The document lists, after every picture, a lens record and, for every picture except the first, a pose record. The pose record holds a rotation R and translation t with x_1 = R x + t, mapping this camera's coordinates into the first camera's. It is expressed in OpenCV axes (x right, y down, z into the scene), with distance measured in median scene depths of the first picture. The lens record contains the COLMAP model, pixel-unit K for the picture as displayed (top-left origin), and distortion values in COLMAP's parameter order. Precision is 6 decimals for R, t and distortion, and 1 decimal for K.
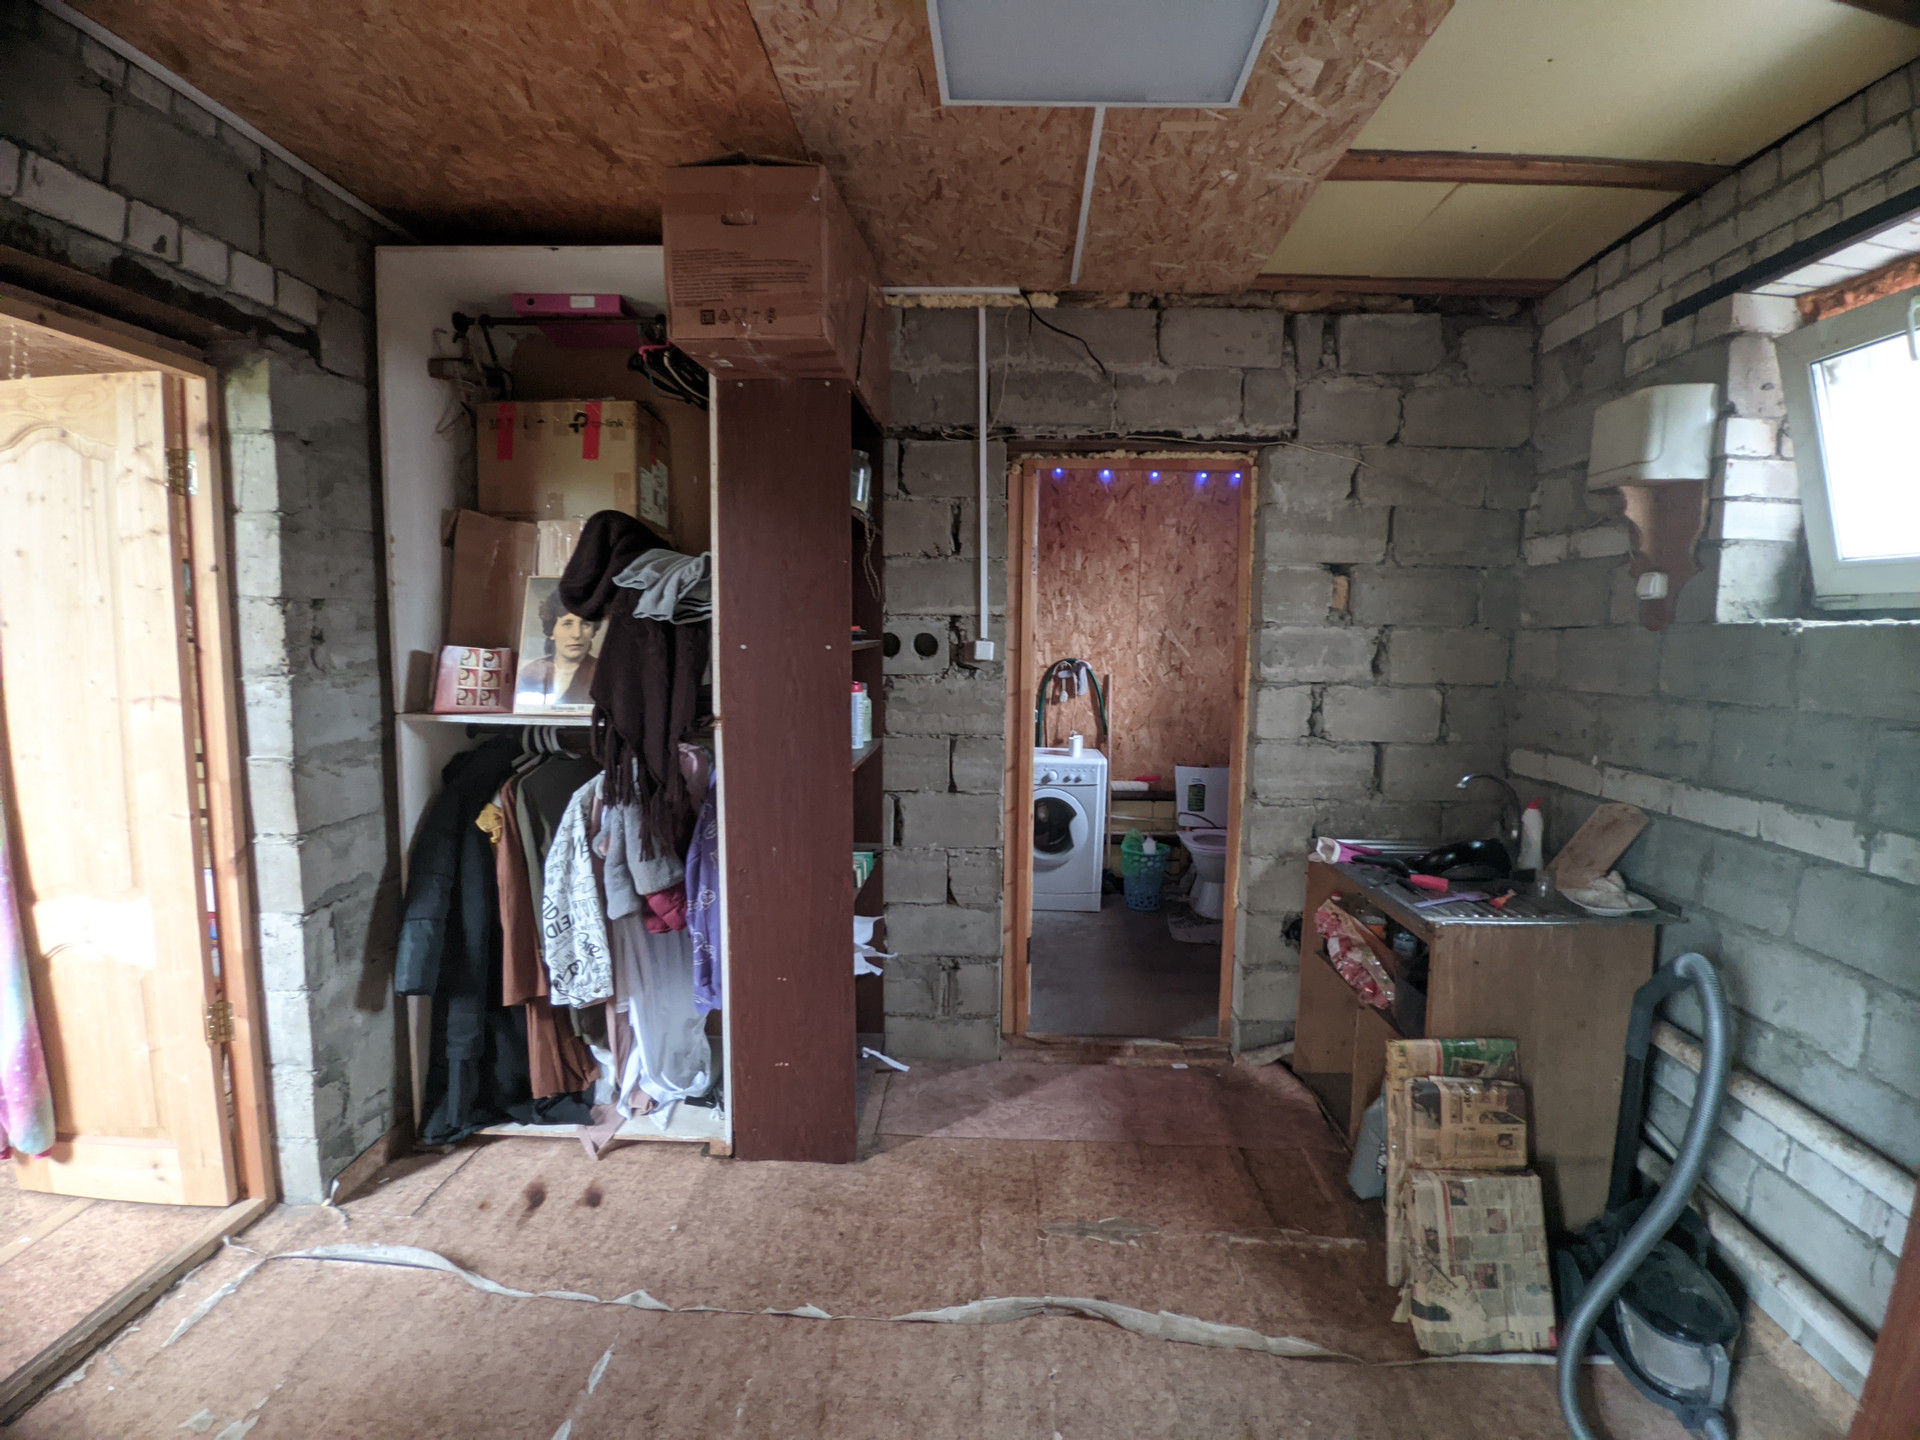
lens RADIAL K [[882.4, 0, 979.5], [0, 882.4, 719.1], [0, 0, 1]] dist [-0.025588, -0.003233]
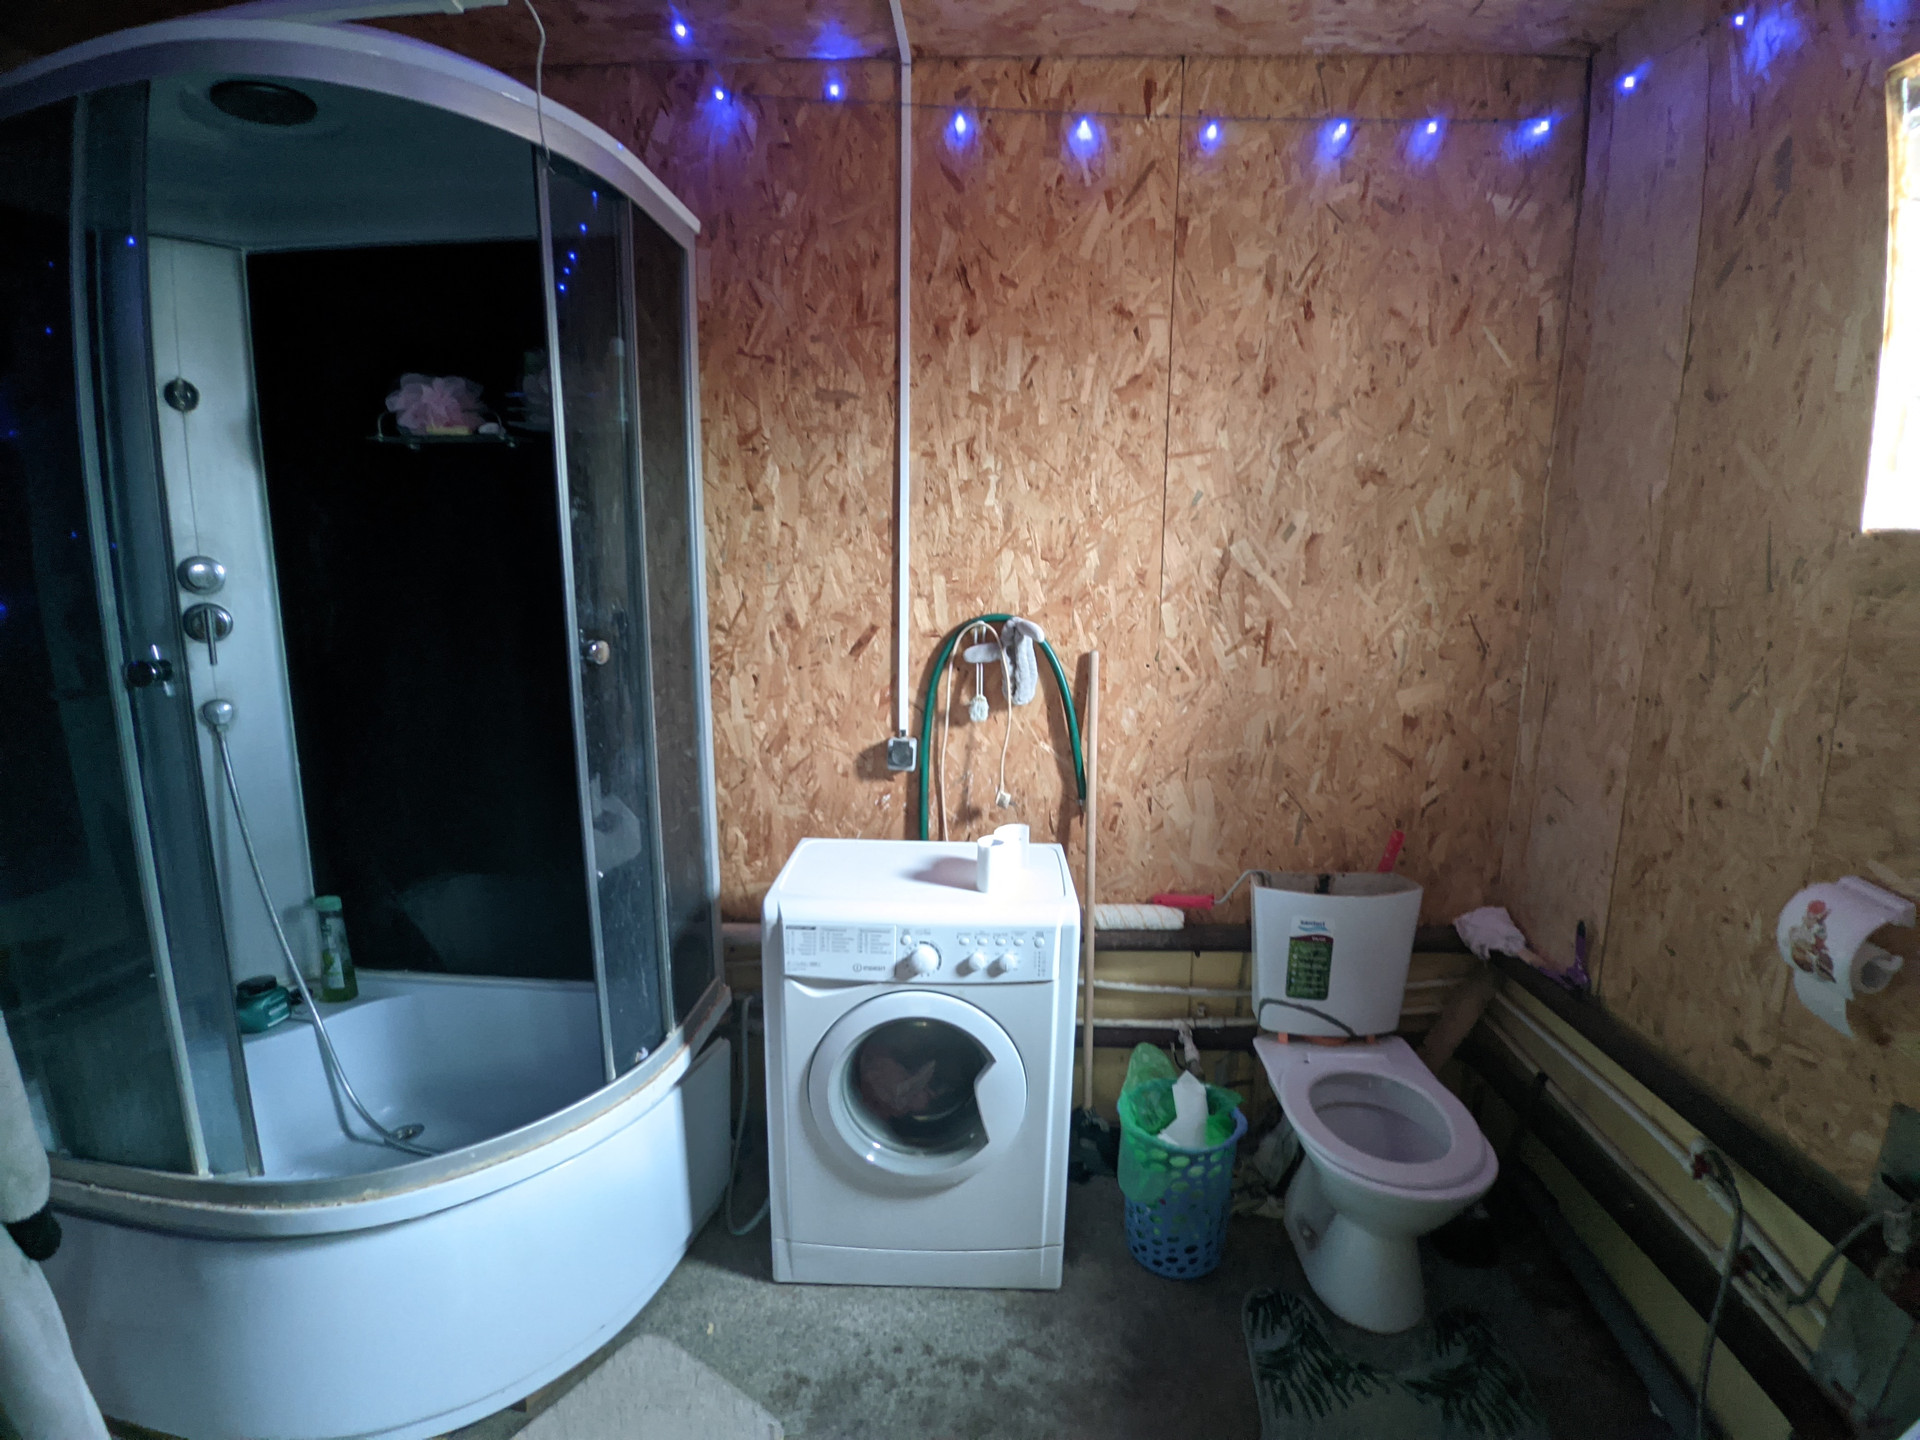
lens RADIAL K [[882.4, 0, 954.5], [0, 882.4, 706.6], [0, 0, 1]] dist [-0.025588, -0.003233]
pose [[0.999713, -0.004464, -0.023546, 0.093565], [0.006027, 0.997752, 0.066745, -0.053522], [0.023195, -0.066868, 0.997492, 0.592542]]
